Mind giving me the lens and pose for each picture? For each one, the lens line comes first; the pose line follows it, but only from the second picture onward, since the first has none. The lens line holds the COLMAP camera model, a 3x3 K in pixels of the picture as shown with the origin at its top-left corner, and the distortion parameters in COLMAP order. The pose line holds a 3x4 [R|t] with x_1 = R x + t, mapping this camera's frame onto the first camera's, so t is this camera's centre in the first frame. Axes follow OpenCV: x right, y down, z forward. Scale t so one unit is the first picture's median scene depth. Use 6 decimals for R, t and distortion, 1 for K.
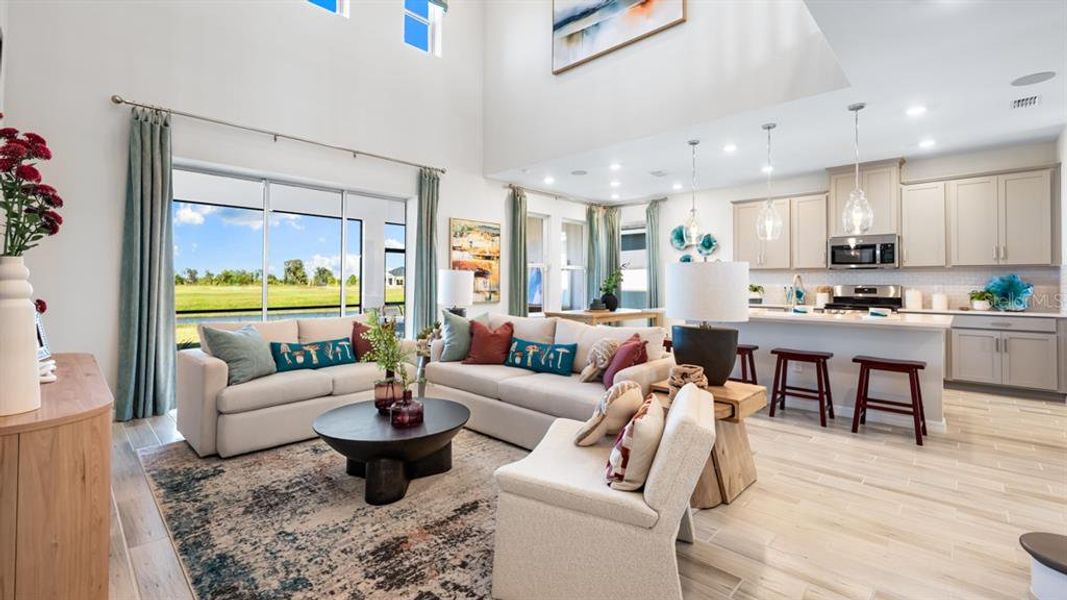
lens RADIAL K [[451.2, 0, 533.8], [0, 451.2, 279.2], [0, 0, 1]] dist [0.001827, -0.001490]
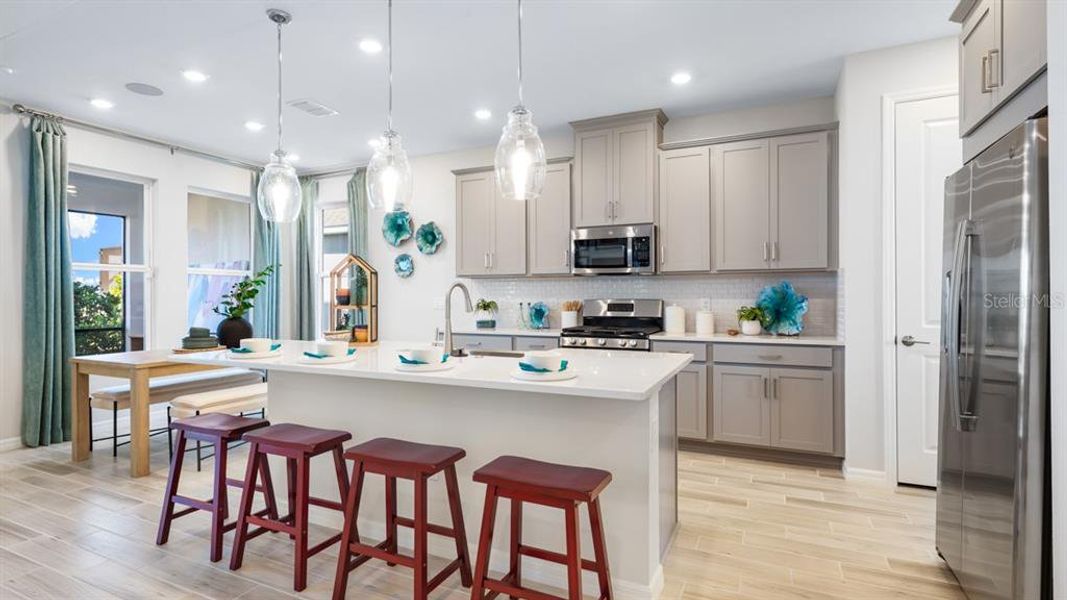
lens RADIAL K [[509.4, 0, 535.6], [0, 509.4, 298.8], [0, 0, 1]] dist [0.000026, 0.000032]
pose [[0.947312, -0.008164, 0.320208, 0.366295], [0.003416, 0.999876, 0.015389, 0.000263], [-0.320294, -0.013484, 0.947222, 0.312348]]
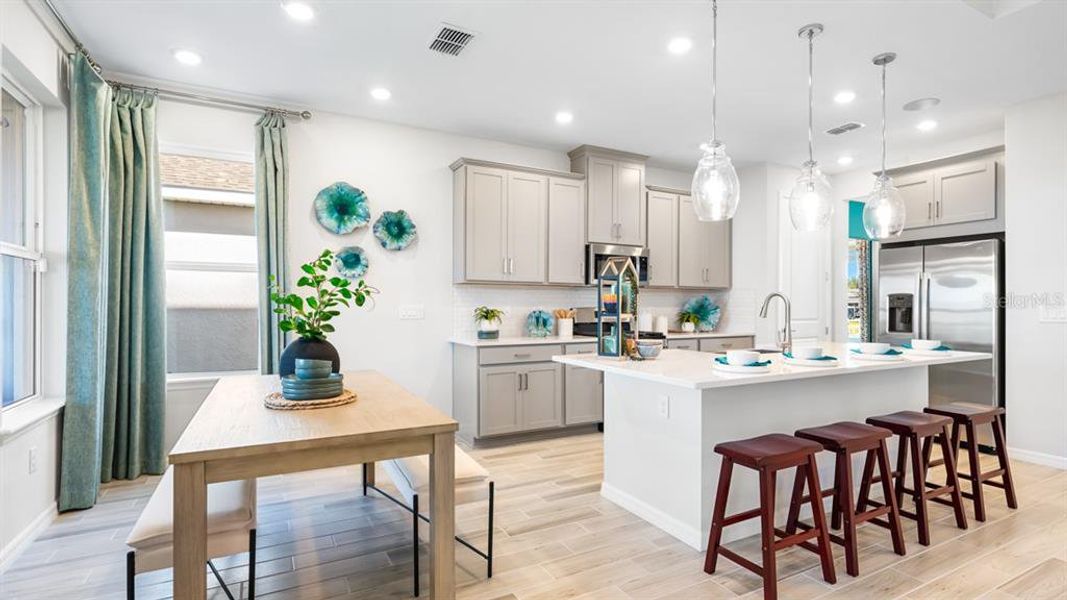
lens RADIAL K [[509.4, 0, 532.3], [0, 509.4, 303.3], [0, 0, 1]] dist [0.000026, 0.000032]
pose [[0.317448, 0.000392, 0.948275, -0.149351], [-0.010155, 0.999944, 0.002986, 0.004577], [-0.948221, -0.010577, 0.317435, 0.834276]]
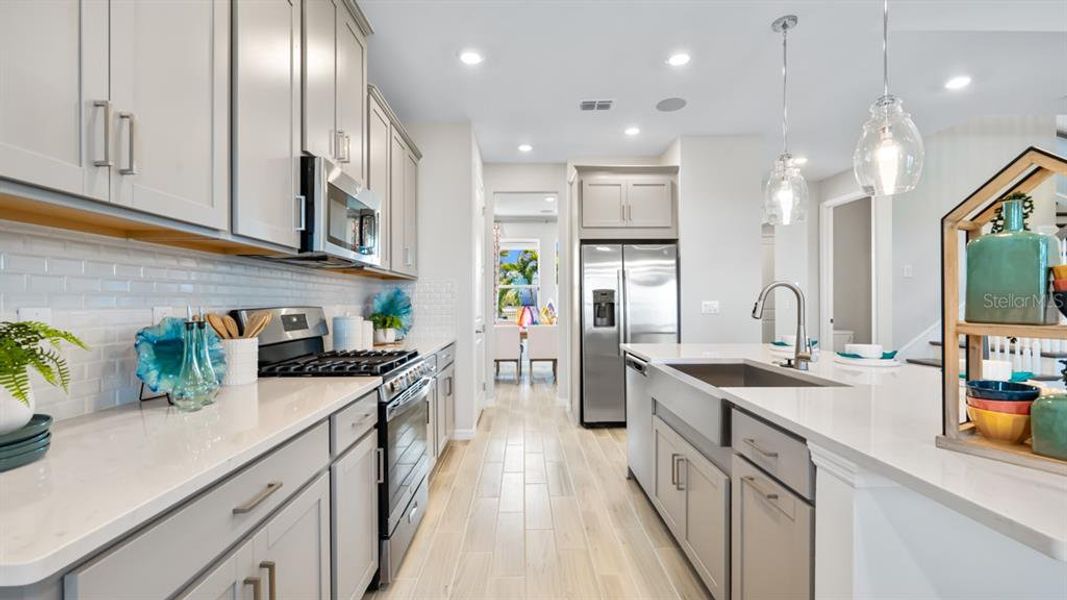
lens RADIAL K [[451.2, 0, 533.6], [0, 451.2, 306.2], [0, 0, 1]] dist [0.001827, -0.001490]
pose [[-0.709637, -0.007166, 0.704531, 0.339229], [-0.004976, 0.999974, 0.005159, 0.009673], [-0.704550, 0.000156, -0.709655, 1.122842]]
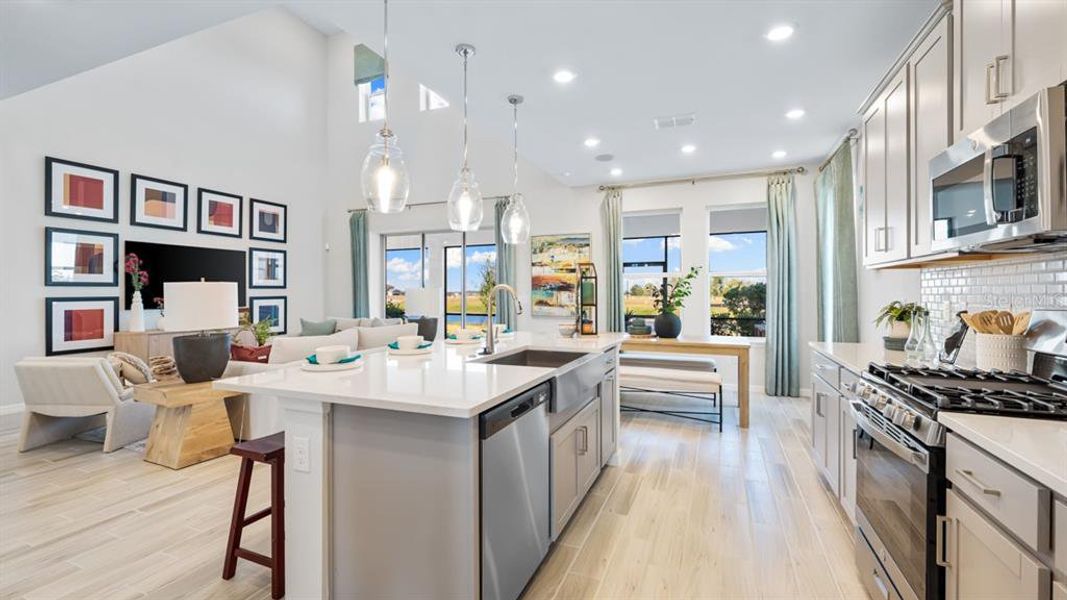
lens RADIAL K [[451.2, 0, 533.7], [0, 451.2, 293.2], [0, 0, 1]] dist [0.001827, -0.001490]
pose [[0.362468, -0.004641, -0.931985, 0.846605], [0.010396, 0.999946, -0.000936, 0.000762], [0.931938, -0.009350, 0.362497, 0.635127]]
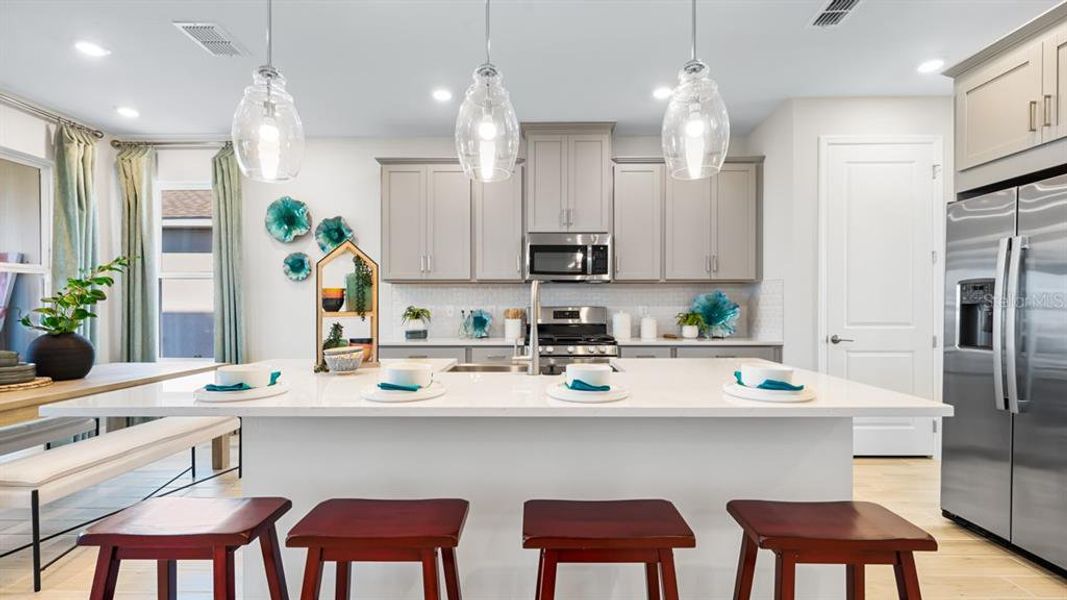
lens RADIAL K [[451.2, 0, 532.6], [0, 451.2, 309.9], [0, 0, 1]] dist [0.001827, -0.001490]
pose [[0.731849, -0.008871, 0.681409, 0.226948], [-0.002397, 0.999876, 0.015591, 0.007621], [-0.681462, -0.013043, 0.731737, 0.530232]]
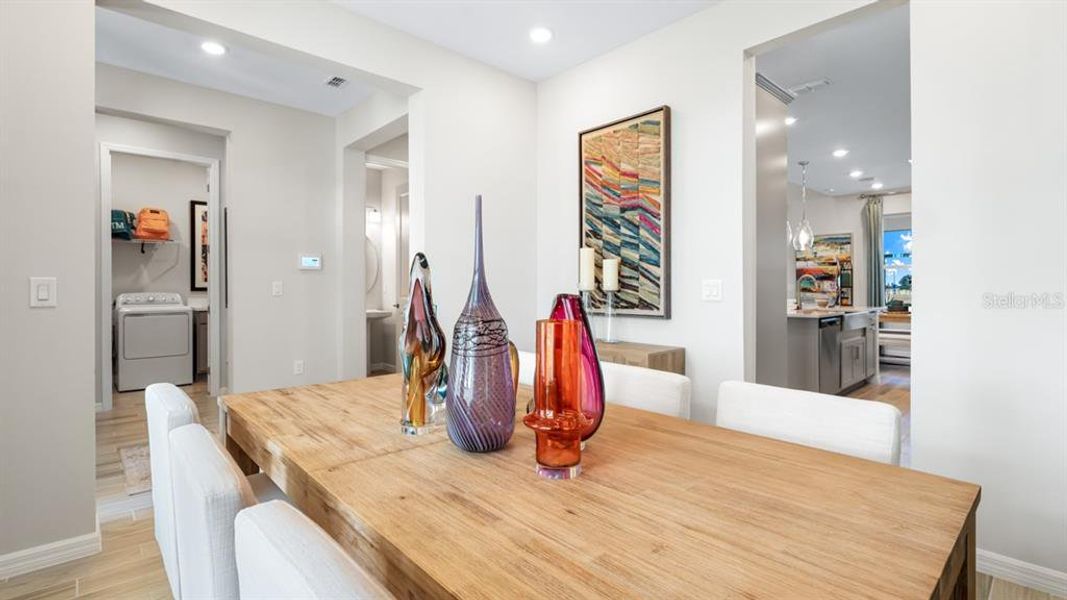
lens RADIAL K [[492.9, 0, 532.4], [0, 492.9, 294.8], [0, 0, 1]] dist [0.001541, -0.000626]
pose [[-0.057691, 0.008590, -0.998298, 1.388995], [0.011865, 0.999898, 0.007918, 0.016520], [0.998264, -0.011388, -0.057787, 0.302830]]
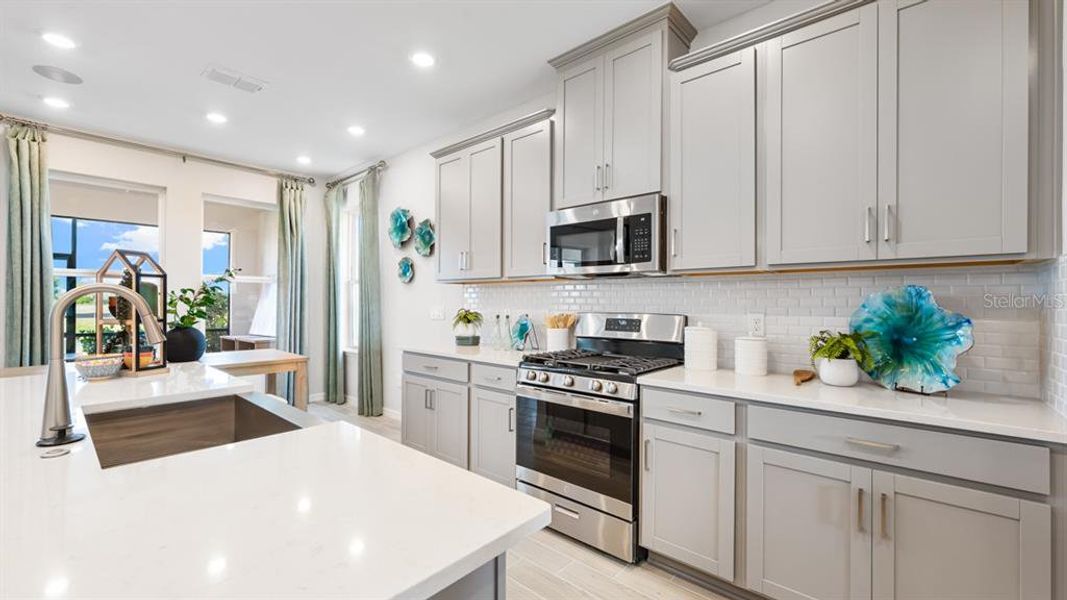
lens RADIAL K [[428.7, 0, 535.9], [0, 428.7, 302.6], [0, 0, 1]] dist [-0.002133, -0.001764]
pose [[0.999100, 0.001083, 0.042405, 0.626064], [-0.001503, 0.999950, 0.009886, -0.001451], [-0.042393, -0.009940, 0.999052, 0.566733]]
